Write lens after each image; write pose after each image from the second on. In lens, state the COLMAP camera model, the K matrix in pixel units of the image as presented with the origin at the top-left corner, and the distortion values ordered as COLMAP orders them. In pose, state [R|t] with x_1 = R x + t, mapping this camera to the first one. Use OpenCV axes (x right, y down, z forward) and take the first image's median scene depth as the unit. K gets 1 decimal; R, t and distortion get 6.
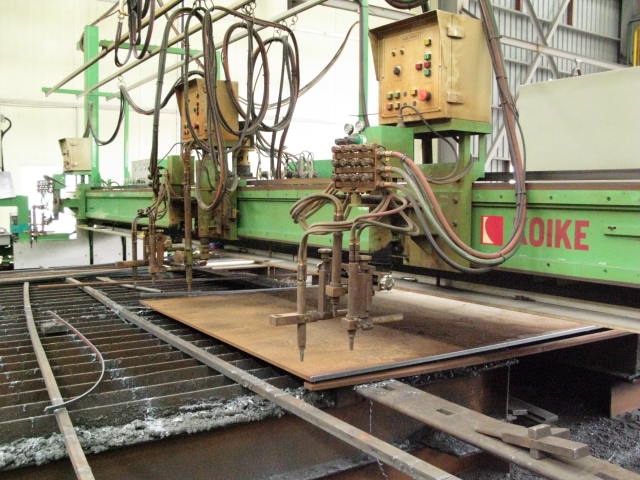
lens RADIAL K [[642.7, 0, 319.6], [0, 642.7, 226.2], [0, 0, 1]] dist [-0.199354, 0.009993]
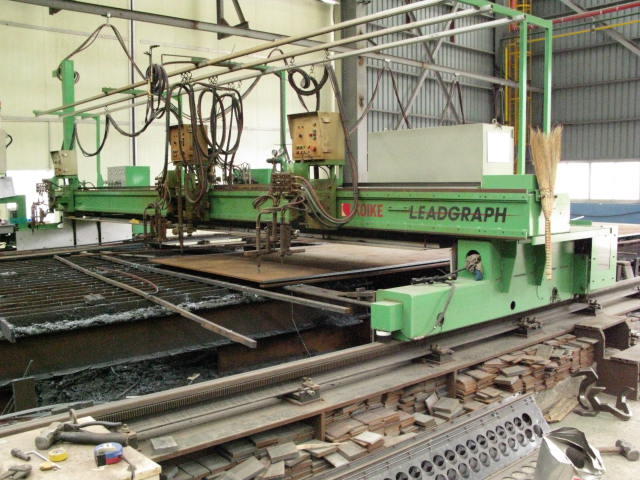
lens RADIAL K [[637.2, 0, 320.0], [0, 637.2, 240.0], [0, 0, 1]] dist [-0.006622, -0.004243]
pose [[0.991273, -0.027373, 0.128955, -0.058477], [0.022579, 0.999004, 0.038495, 0.013686], [-0.129880, -0.035247, 0.990903, -0.680585]]
